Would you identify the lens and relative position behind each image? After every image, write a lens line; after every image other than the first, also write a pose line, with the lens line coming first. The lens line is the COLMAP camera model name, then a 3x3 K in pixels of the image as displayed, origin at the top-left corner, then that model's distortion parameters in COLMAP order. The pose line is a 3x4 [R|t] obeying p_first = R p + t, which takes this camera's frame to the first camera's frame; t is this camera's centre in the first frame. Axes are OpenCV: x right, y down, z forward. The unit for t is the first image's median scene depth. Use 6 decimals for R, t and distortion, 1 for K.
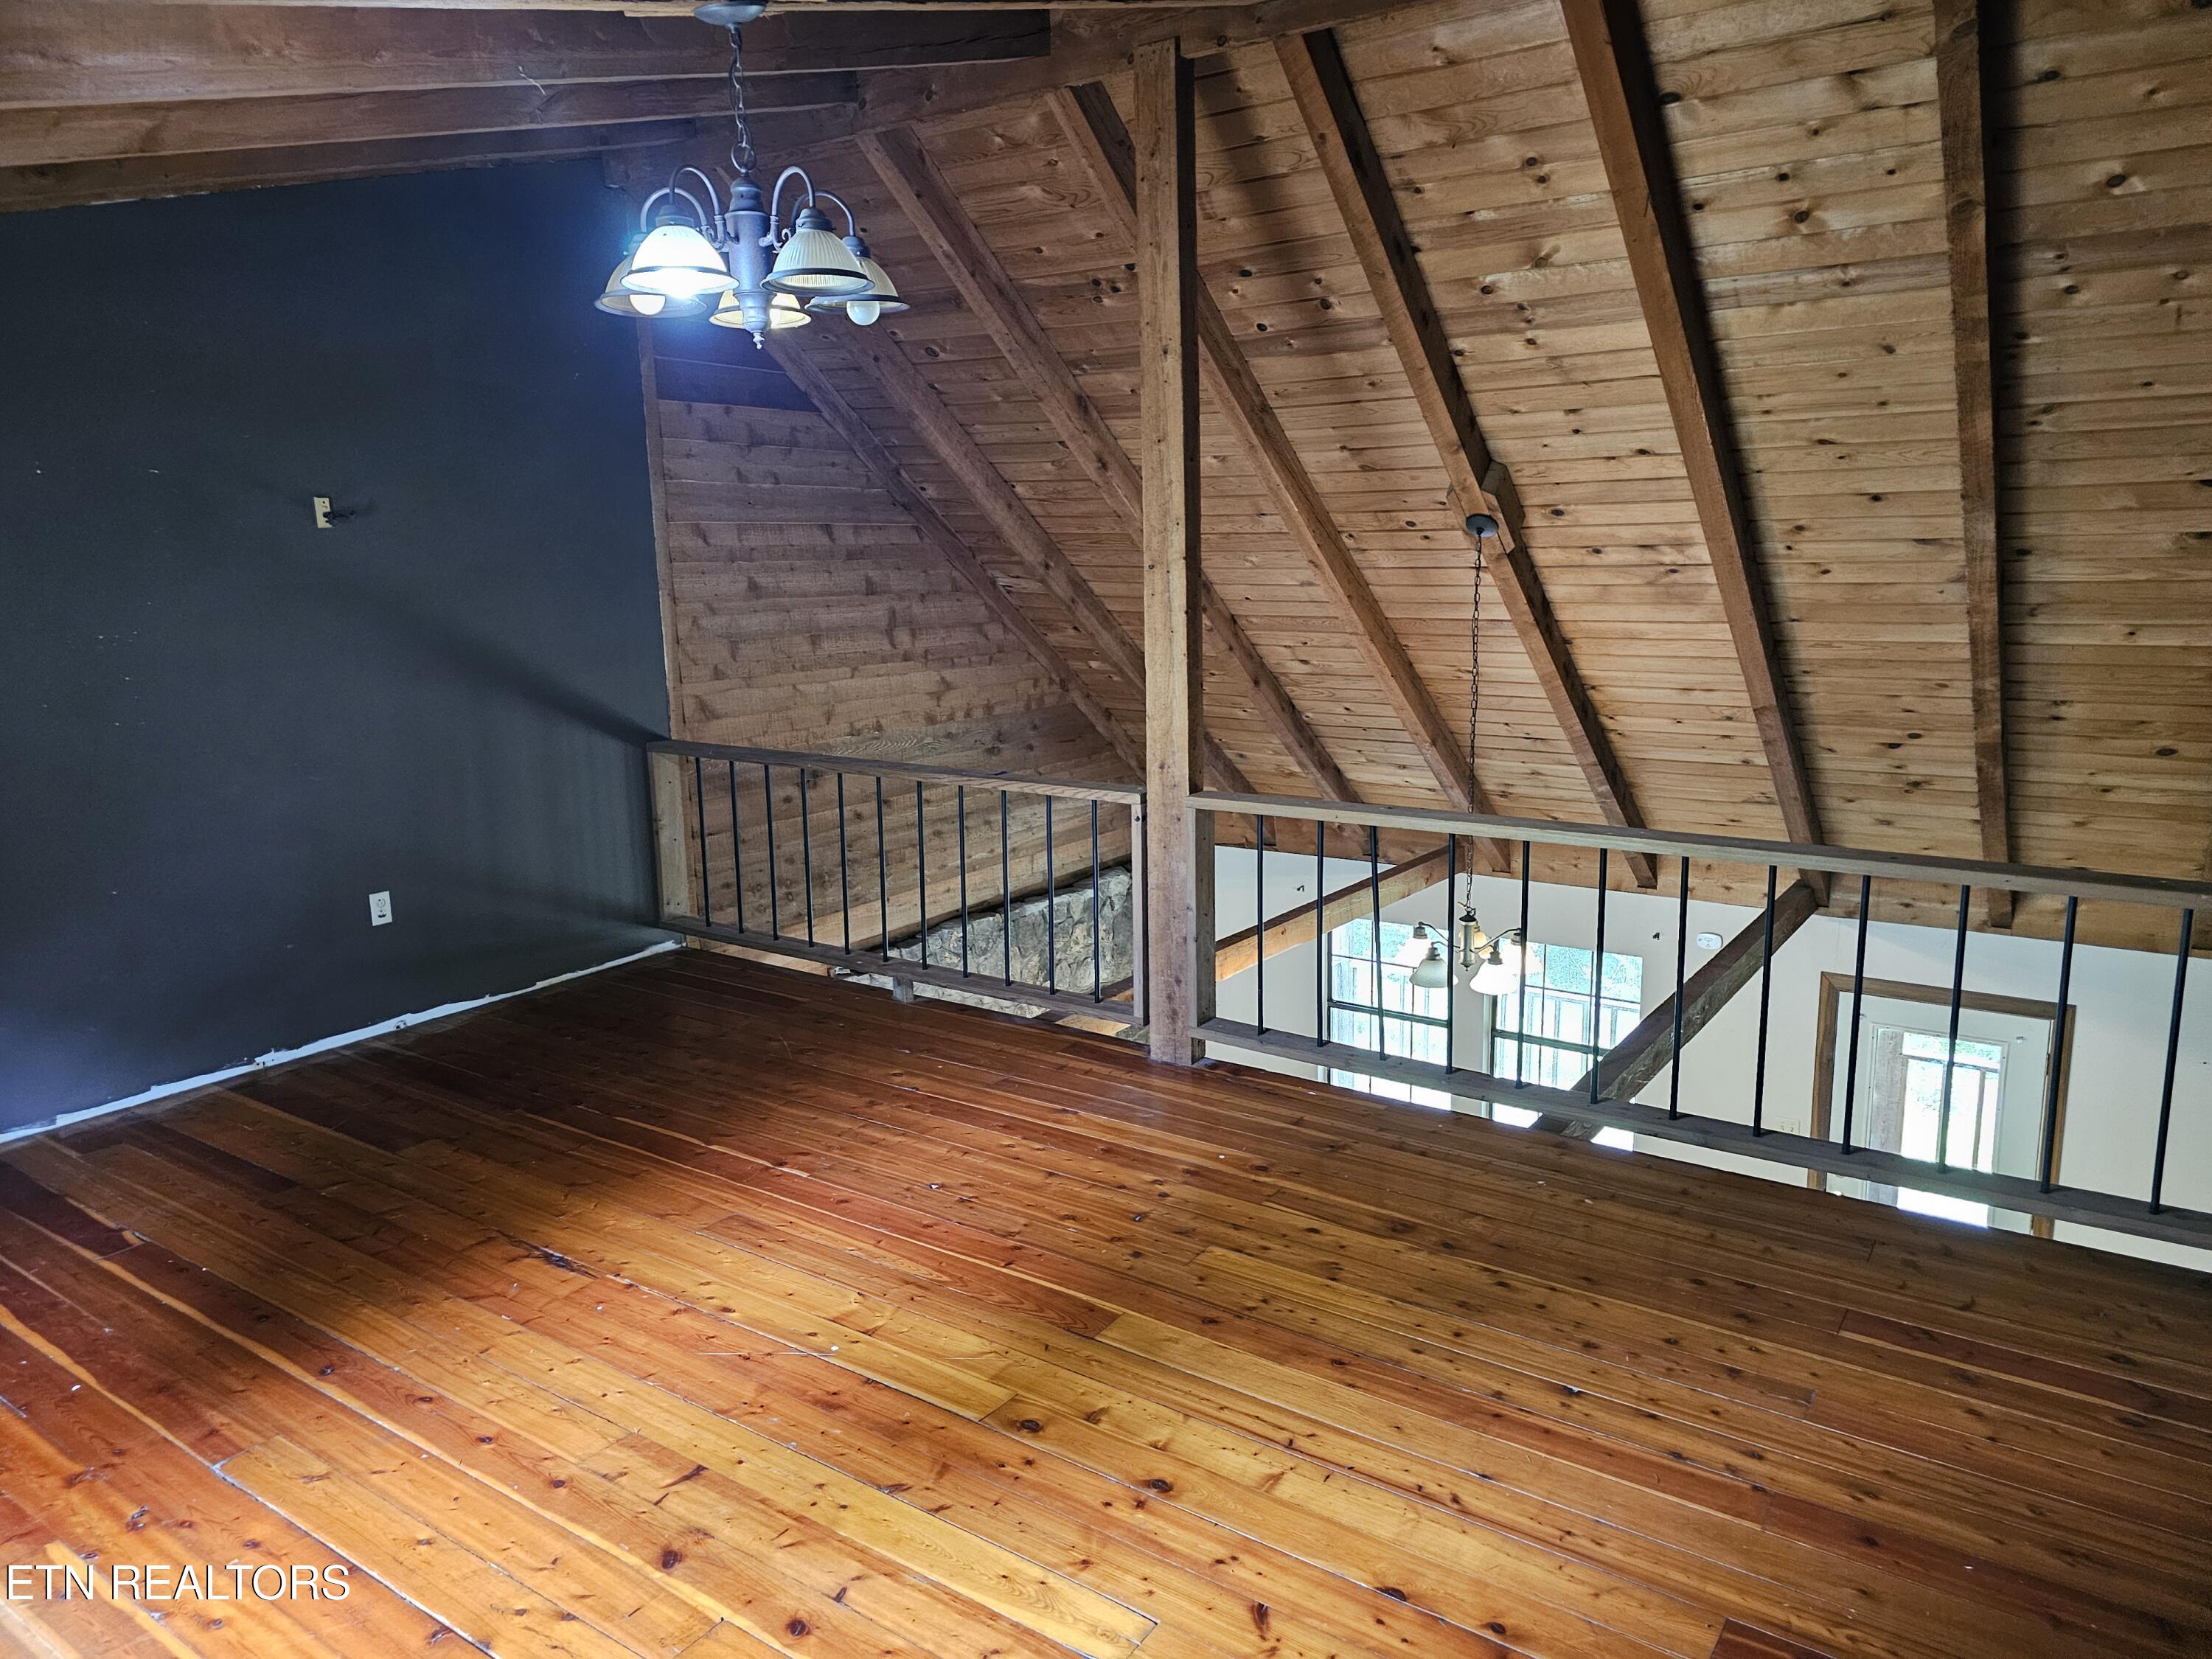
lens RADIAL K [[1471.6, 0, 1104.0], [0, 1471.6, 814.9], [0, 0, 1]] dist [0.055835, -0.039087]
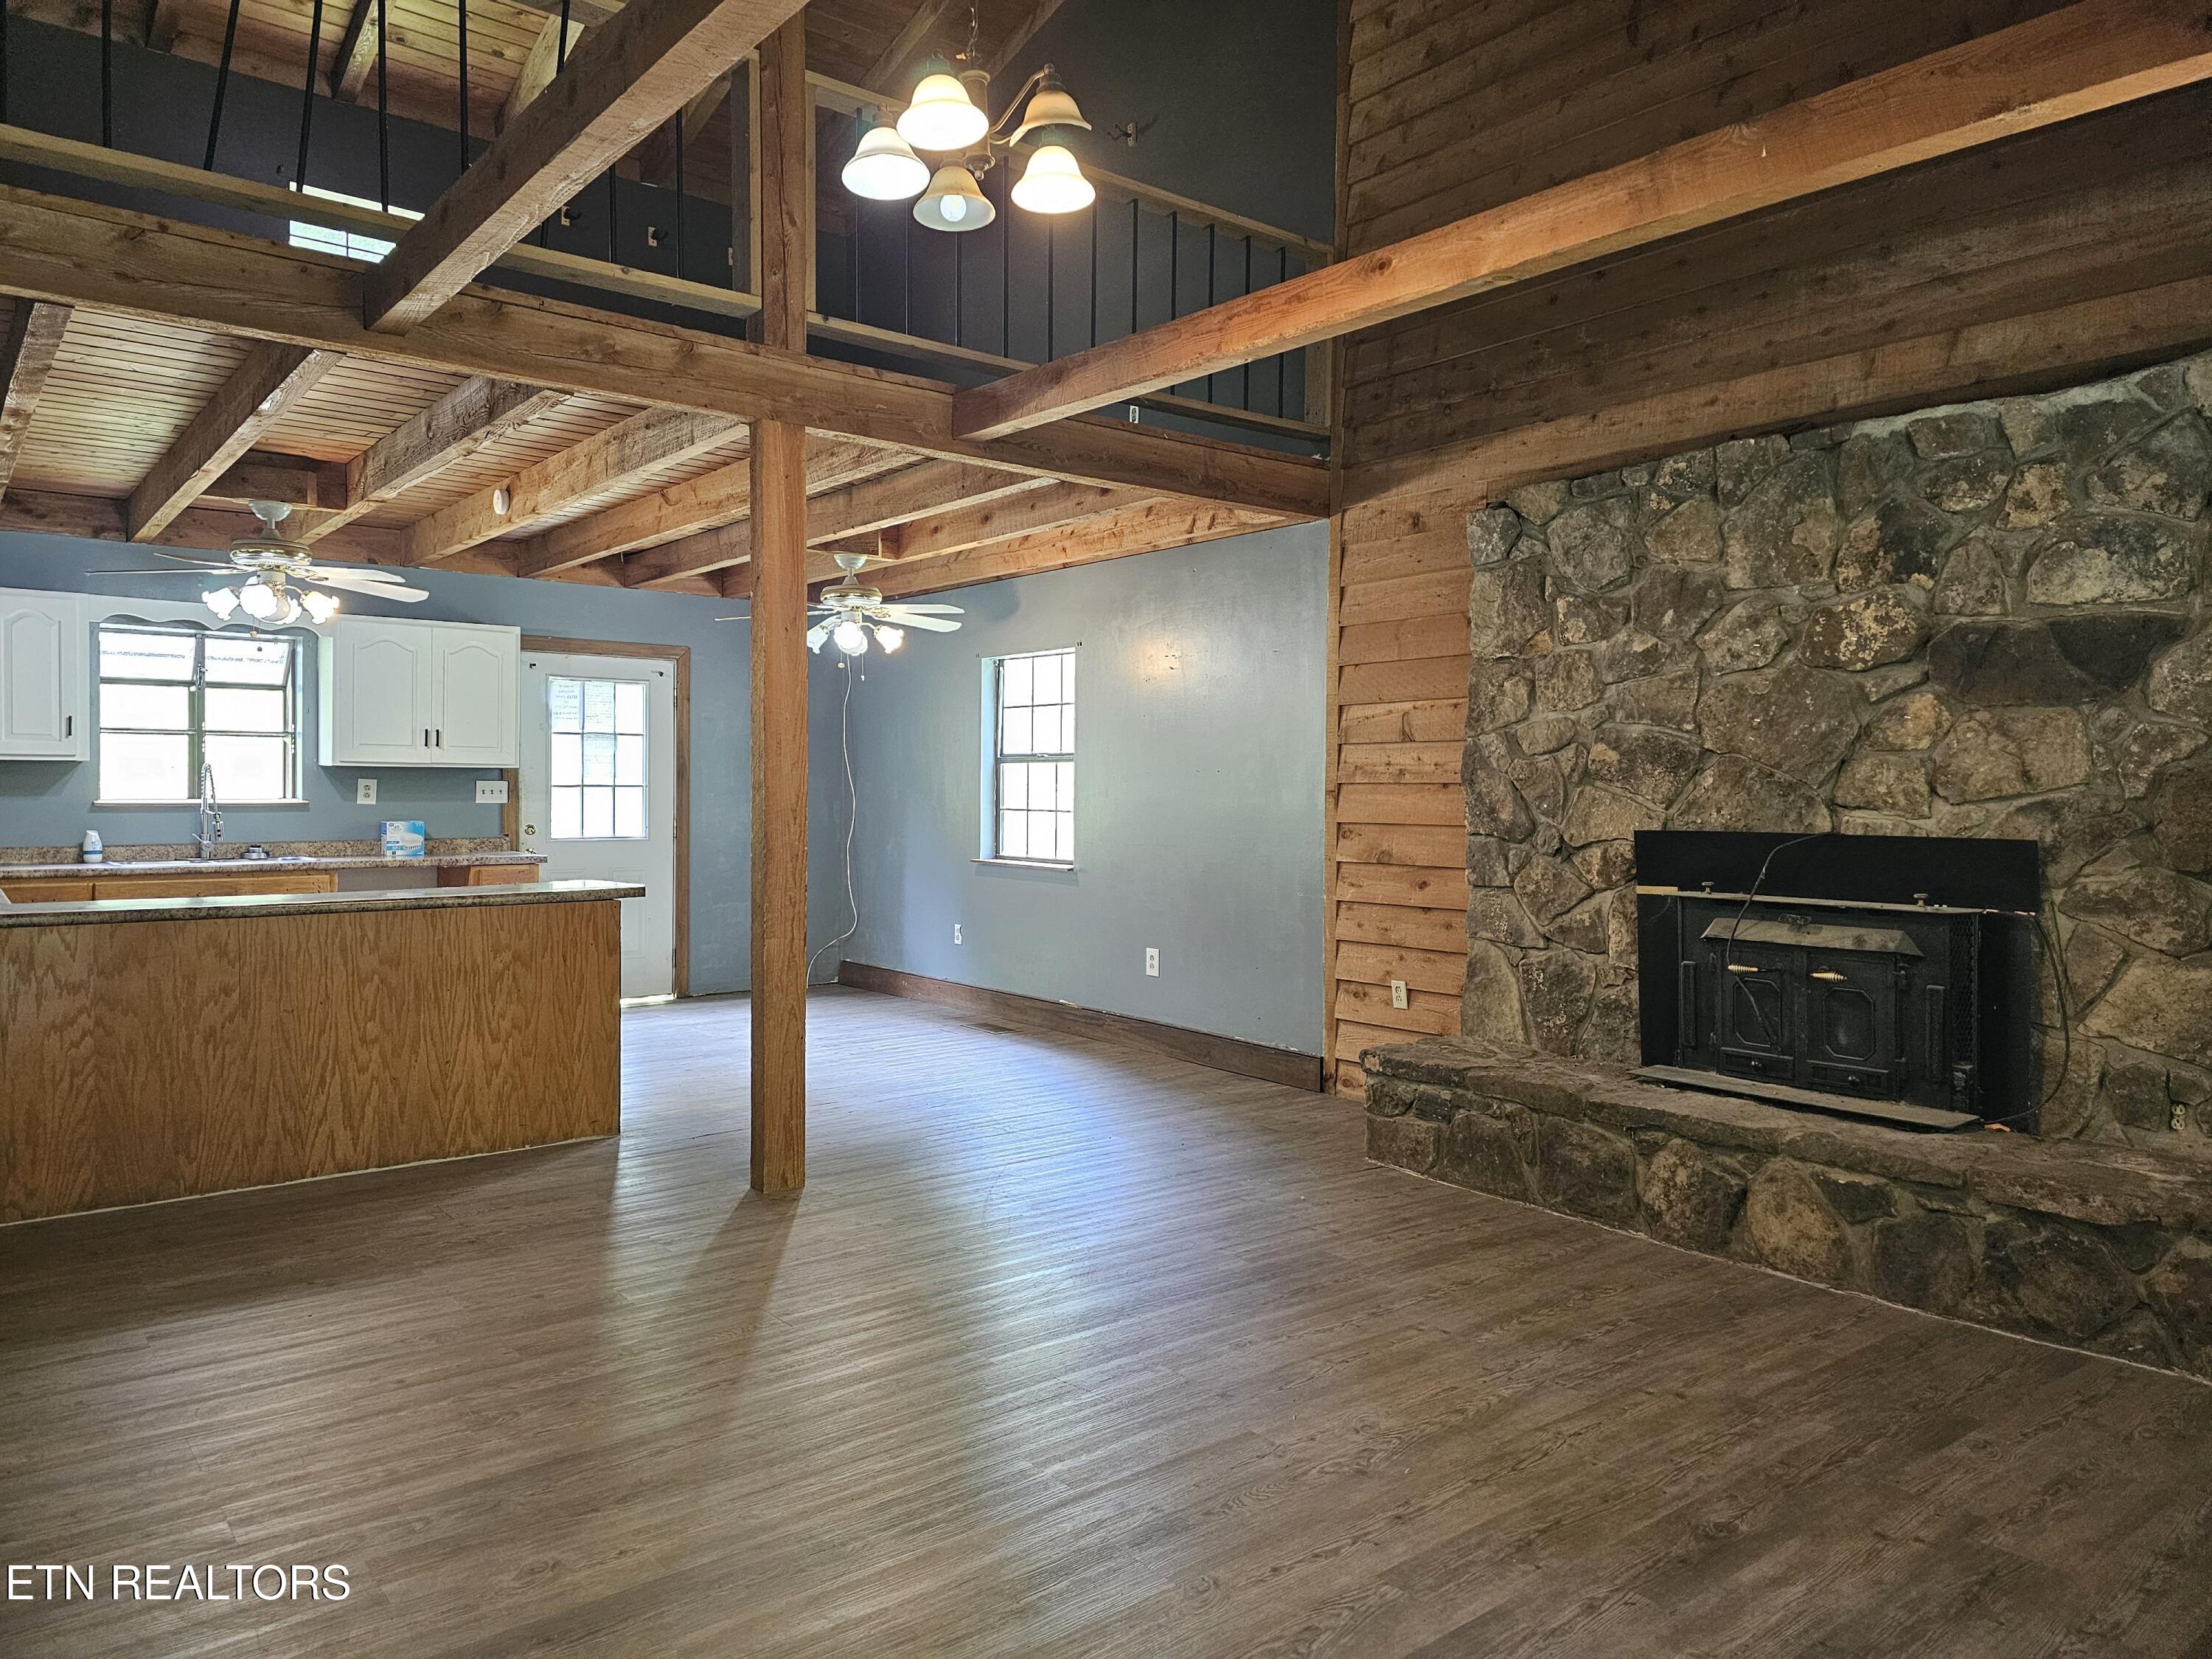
lens RADIAL K [[1471.6, 0, 1081.2], [0, 1471.6, 811.8], [0, 0, 1]] dist [0.055835, -0.039087]
pose [[-0.297472, 0.032493, -0.954177, 0.548077], [-0.176919, 0.980235, 0.088536, 0.199367], [0.938195, 0.195149, -0.285844, 0.889263]]
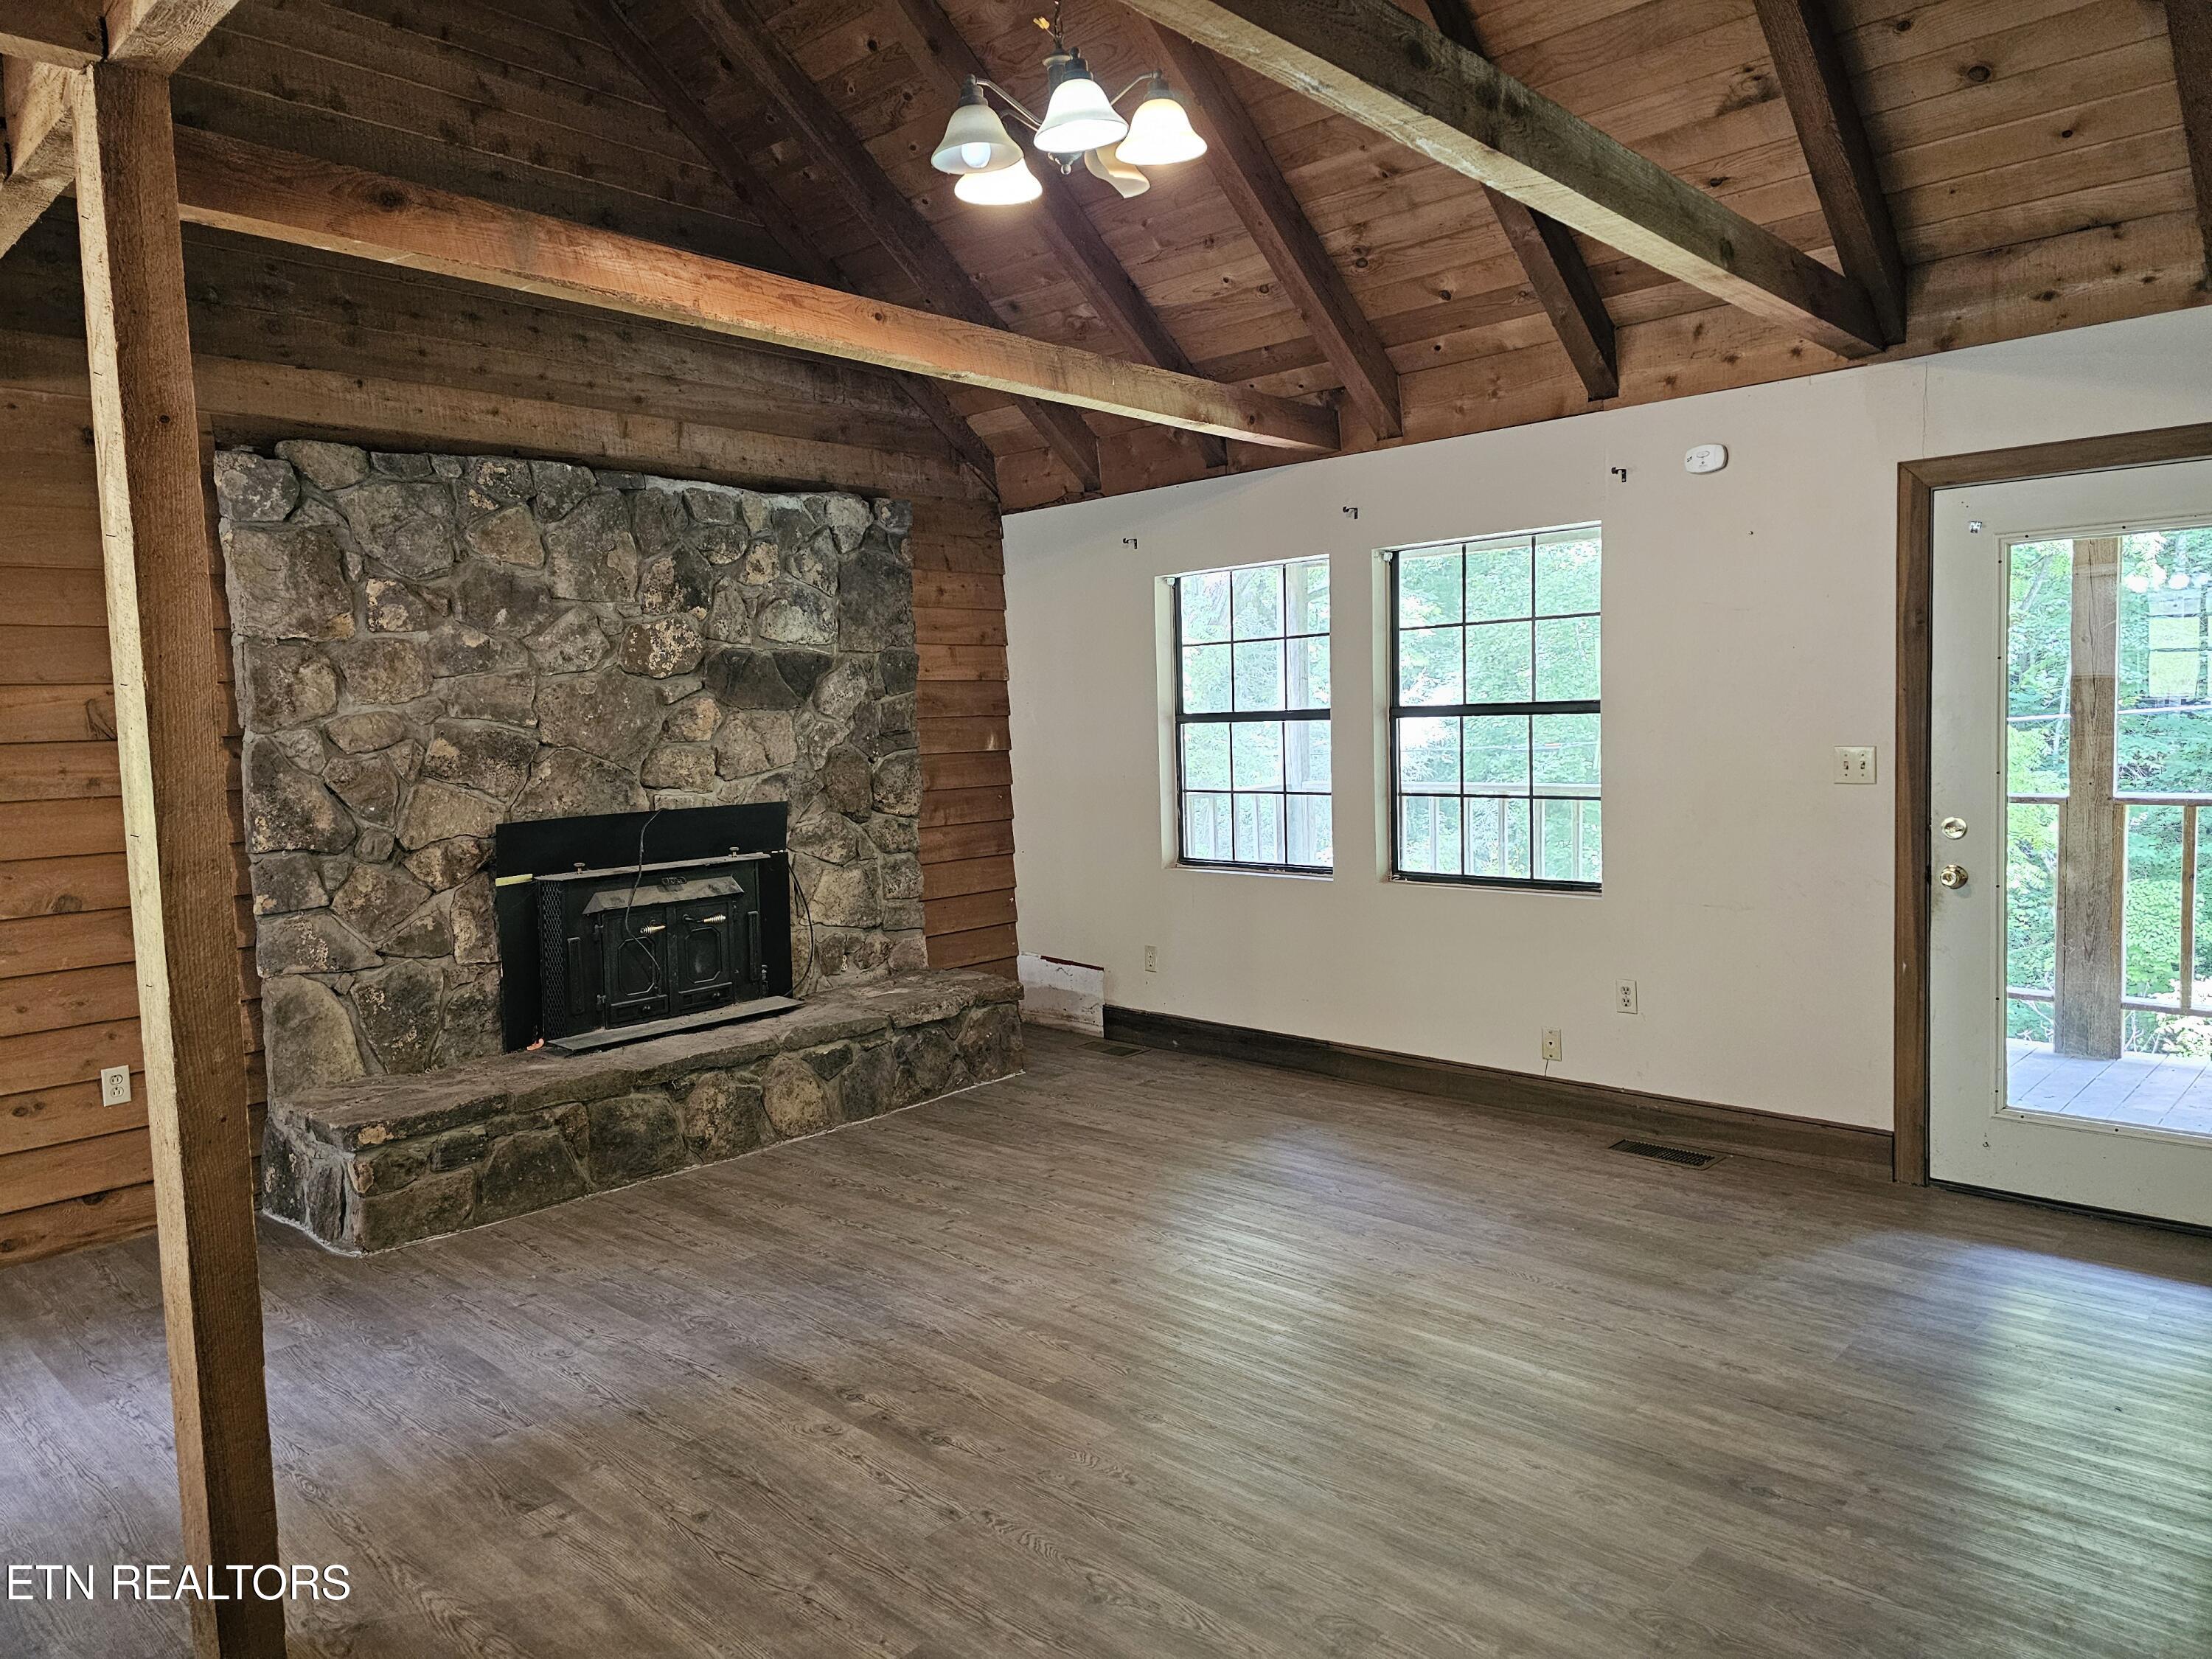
lens RADIAL K [[1471.6, 0, 1078.1], [0, 1471.6, 825.5], [0, 0, 1]] dist [0.055835, -0.039087]
pose [[0.985836, 0.003089, -0.167685, 0.247776], [-0.020451, 0.994583, -0.101912, 0.277579], [0.166462, 0.103898, 0.980559, 0.373207]]
